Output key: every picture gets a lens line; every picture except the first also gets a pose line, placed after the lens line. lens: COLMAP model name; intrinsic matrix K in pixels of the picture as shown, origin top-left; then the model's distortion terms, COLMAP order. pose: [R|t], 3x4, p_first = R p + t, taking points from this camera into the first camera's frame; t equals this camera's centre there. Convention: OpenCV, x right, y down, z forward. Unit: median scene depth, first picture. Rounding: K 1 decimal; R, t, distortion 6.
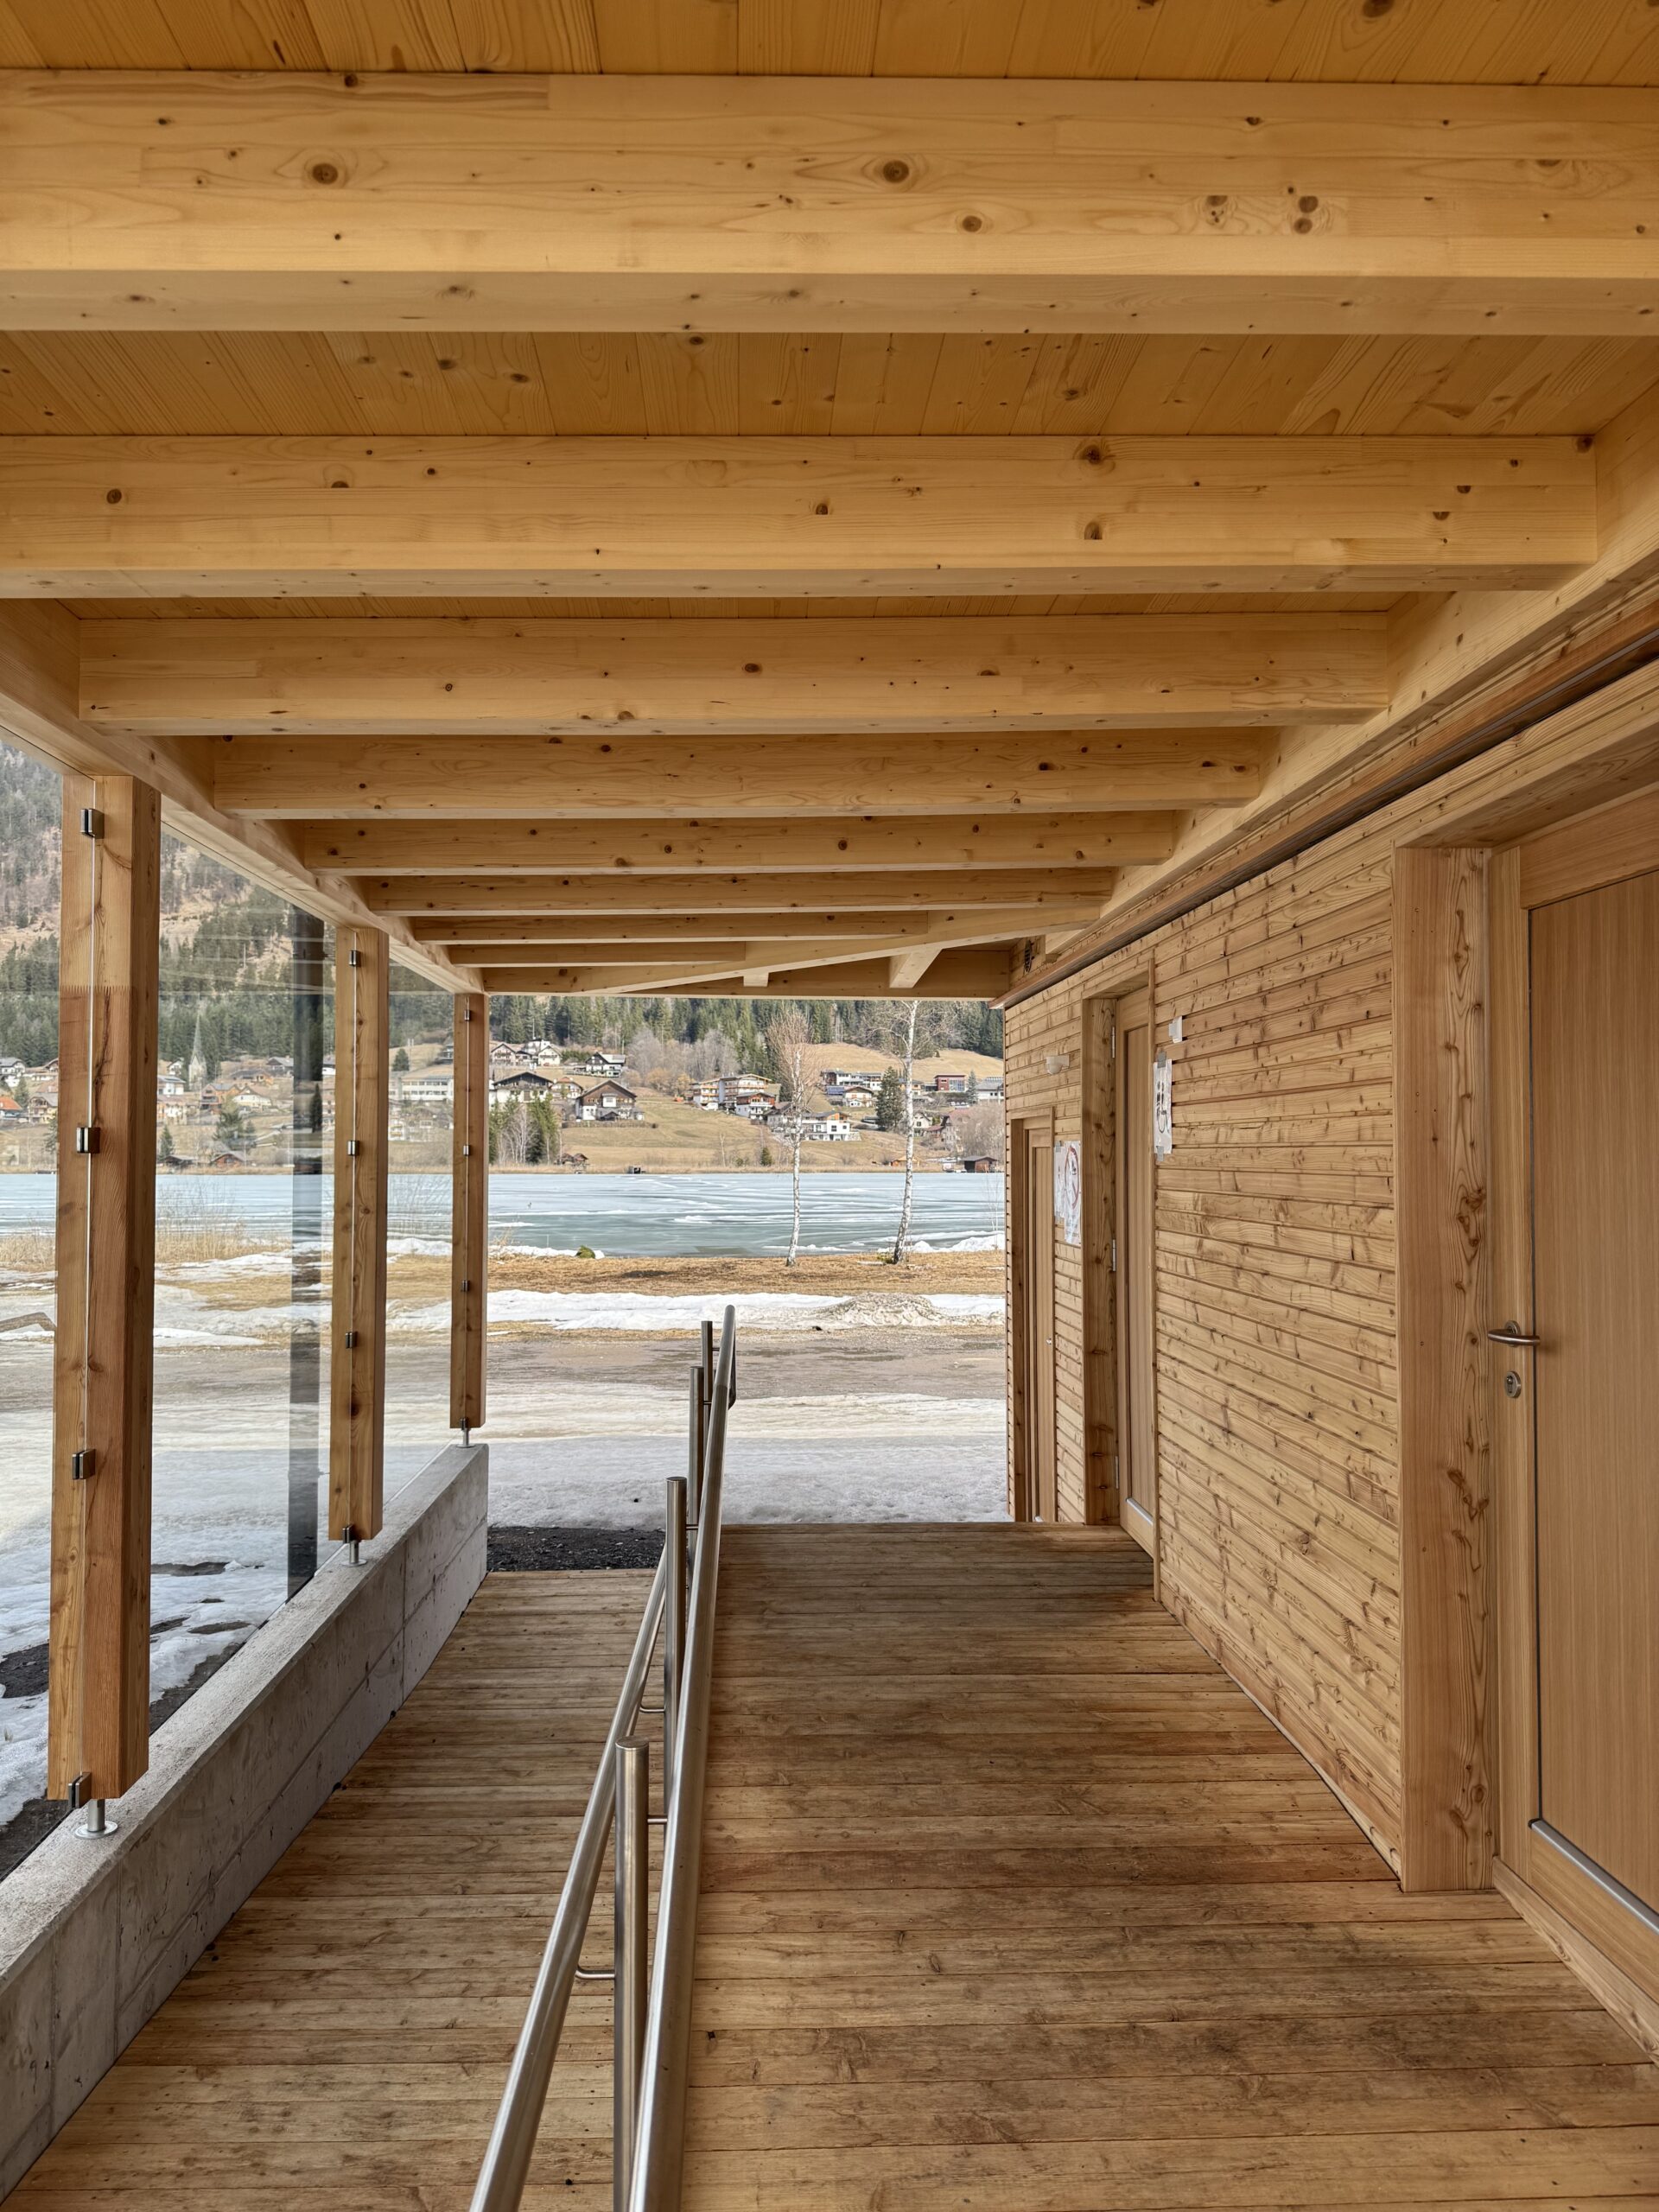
lens RADIAL K [[1559.6, 0, 830.3], [0, 1559.6, 1116.0], [0, 0, 1]] dist [0.013882, -0.024899]
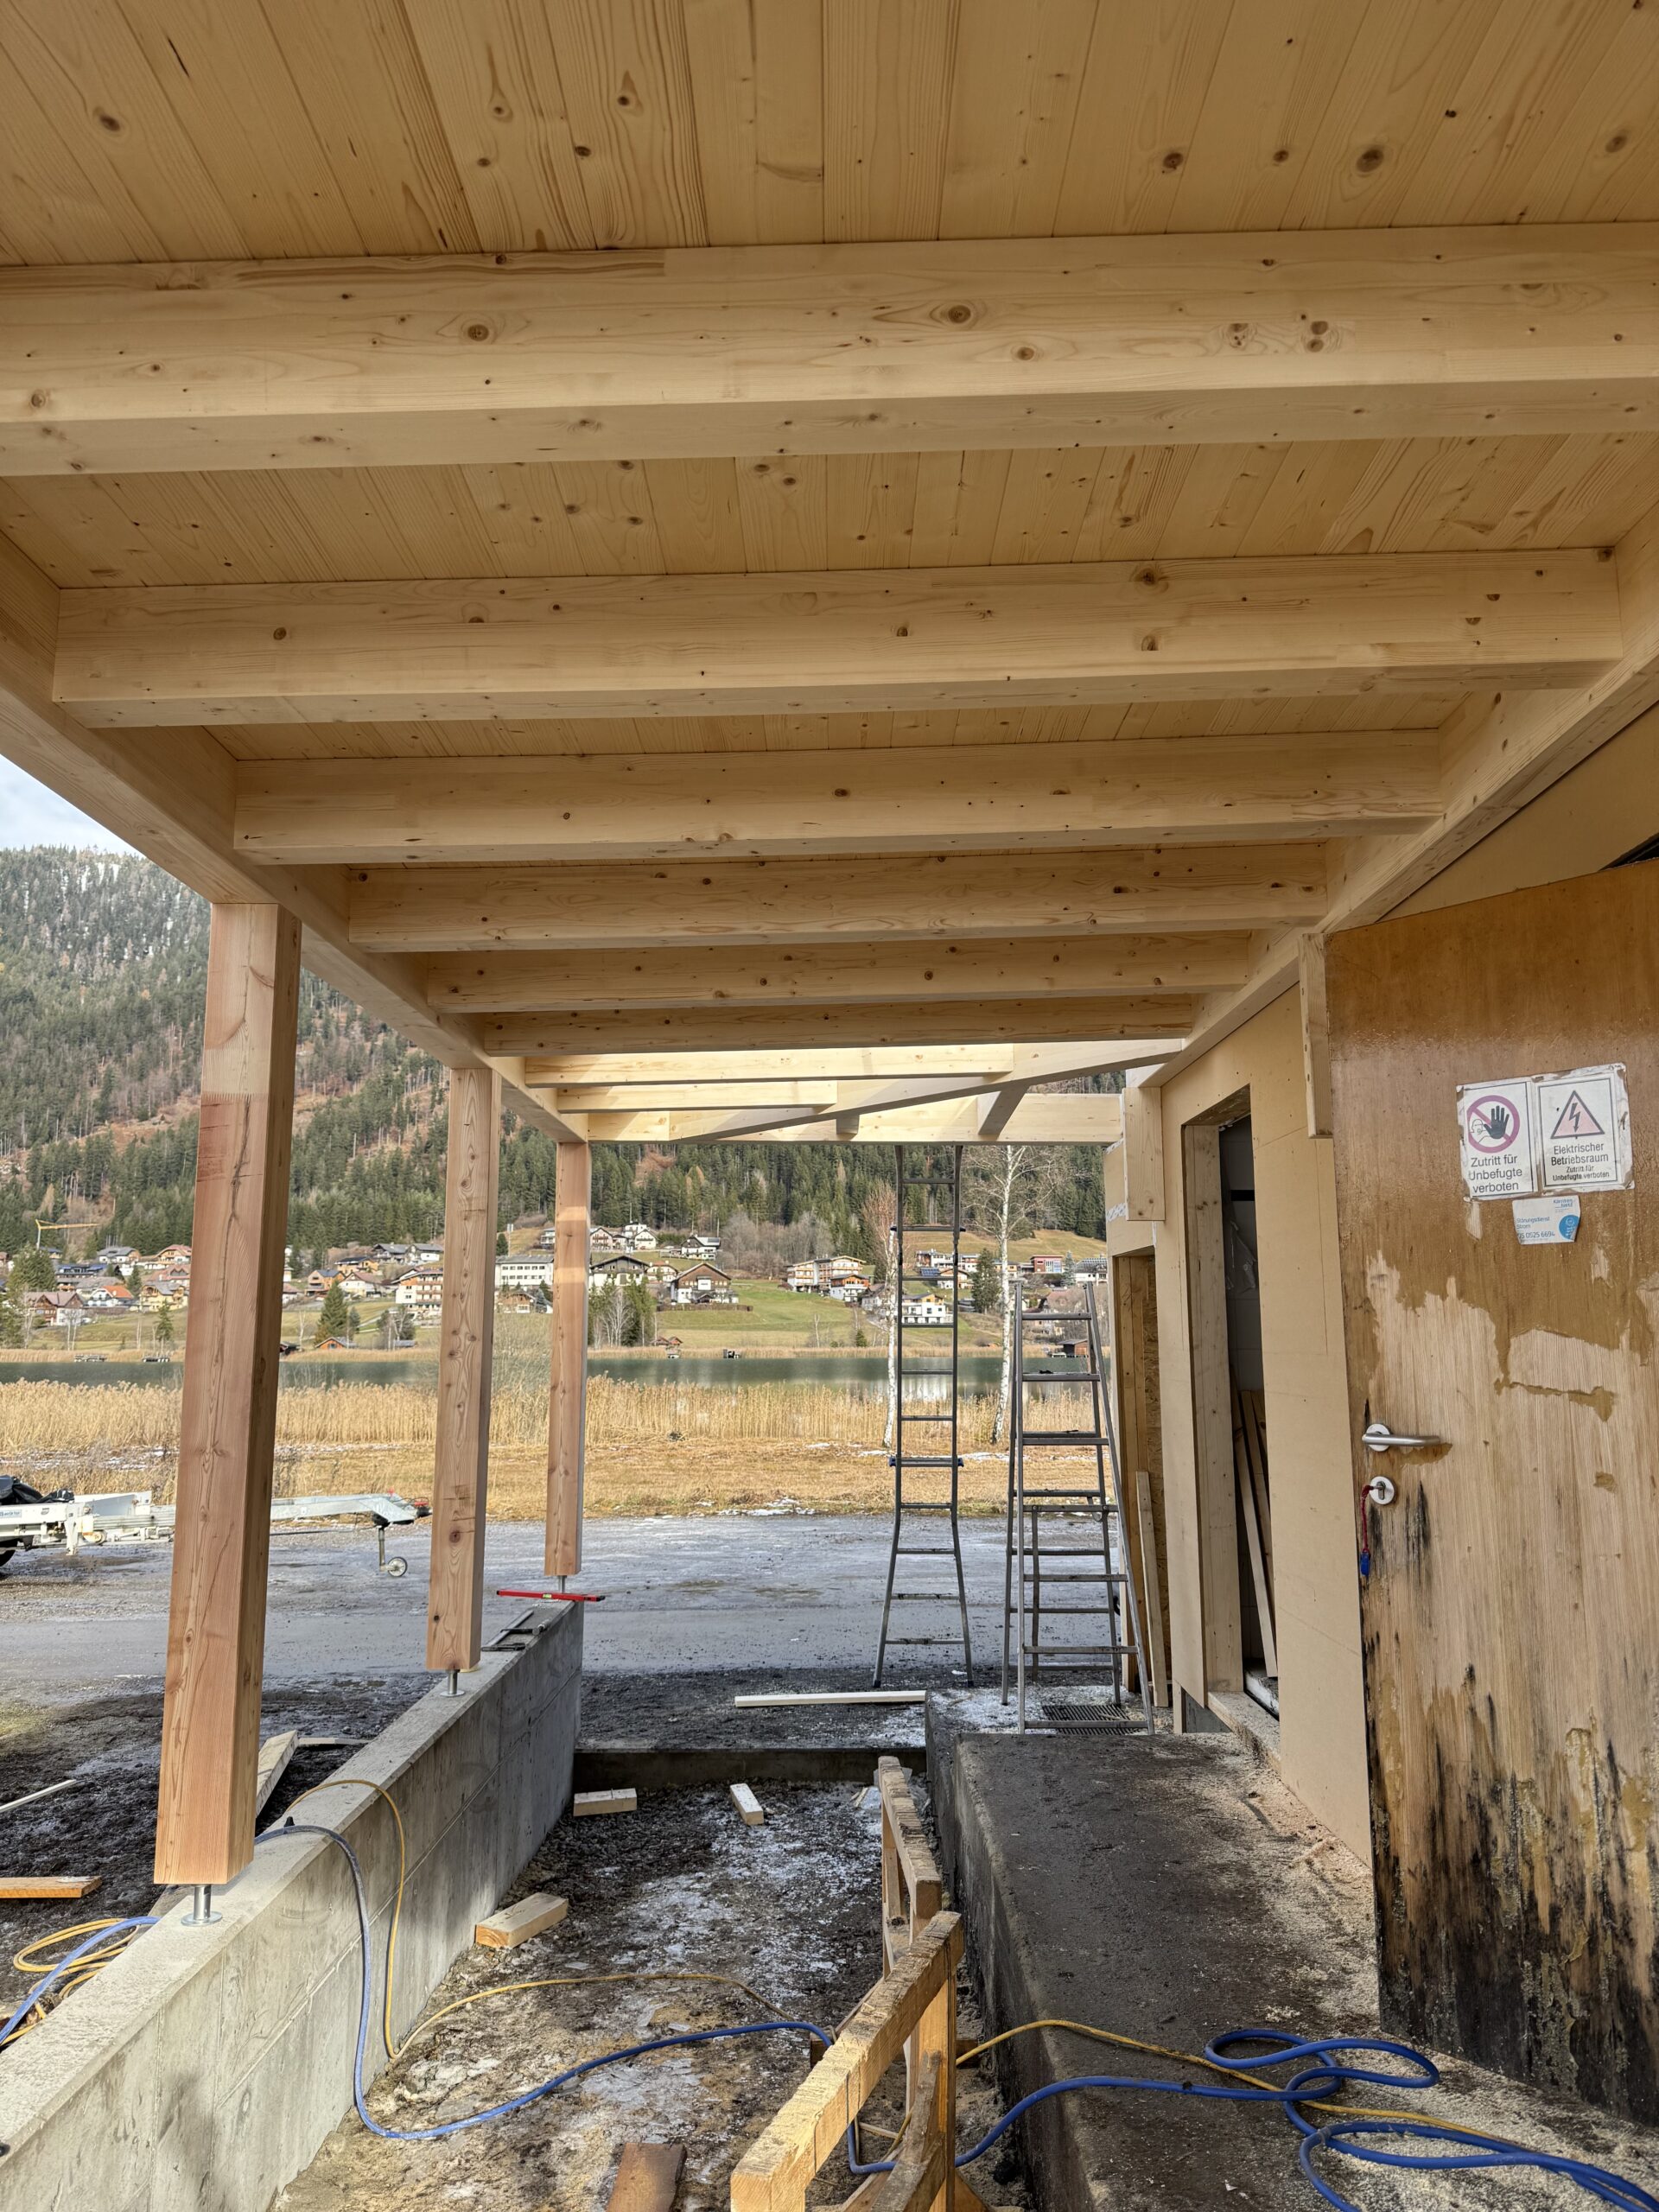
lens RADIAL K [[1559.6, 0, 838.1], [0, 1559.6, 1118.3], [0, 0, 1]] dist [0.013882, -0.024899]
pose [[0.998432, -0.011284, -0.054827, 0.005699], [0.004735, 0.992985, -0.118145, 0.085085], [0.055775, 0.117700, 0.991482, -0.061257]]
